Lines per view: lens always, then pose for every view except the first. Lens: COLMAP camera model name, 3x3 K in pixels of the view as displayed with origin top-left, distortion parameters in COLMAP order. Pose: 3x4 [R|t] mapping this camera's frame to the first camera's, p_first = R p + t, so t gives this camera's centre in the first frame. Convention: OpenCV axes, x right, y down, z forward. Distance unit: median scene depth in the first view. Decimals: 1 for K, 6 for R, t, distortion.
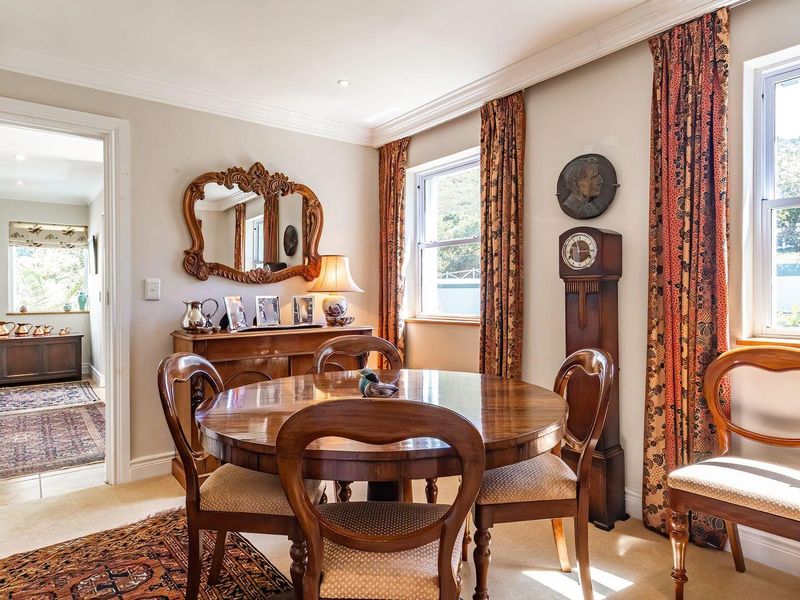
lens RADIAL K [[487.2, 0, 395.8], [0, 487.2, 293.7], [0, 0, 1]] dist [0.000548, 0.000434]
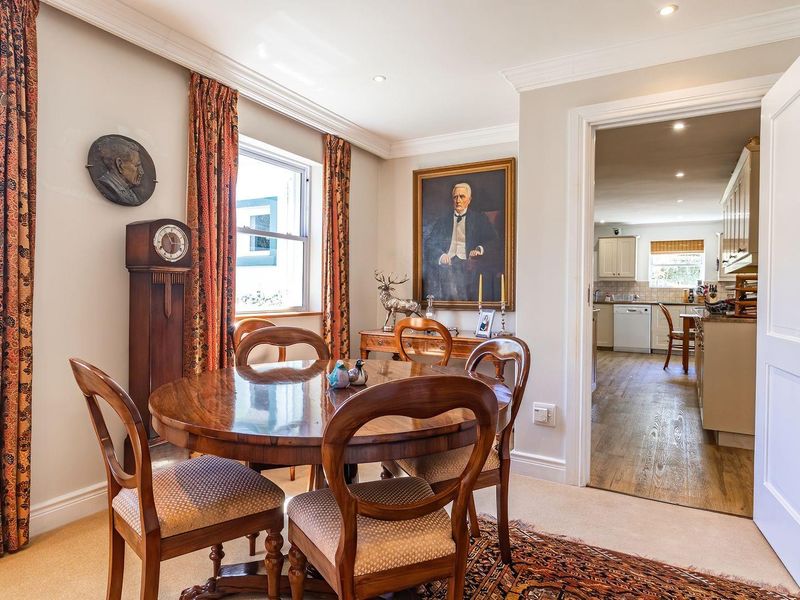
lens RADIAL K [[487.2, 0, 395.8], [0, 487.2, 293.7], [0, 0, 1]] dist [0.000548, 0.000434]
pose [[-0.393855, -0.019133, 0.918973, -0.758858], [-0.004218, 0.999810, 0.019008, -0.002282], [-0.919163, 0.003610, -0.393861, 0.979924]]
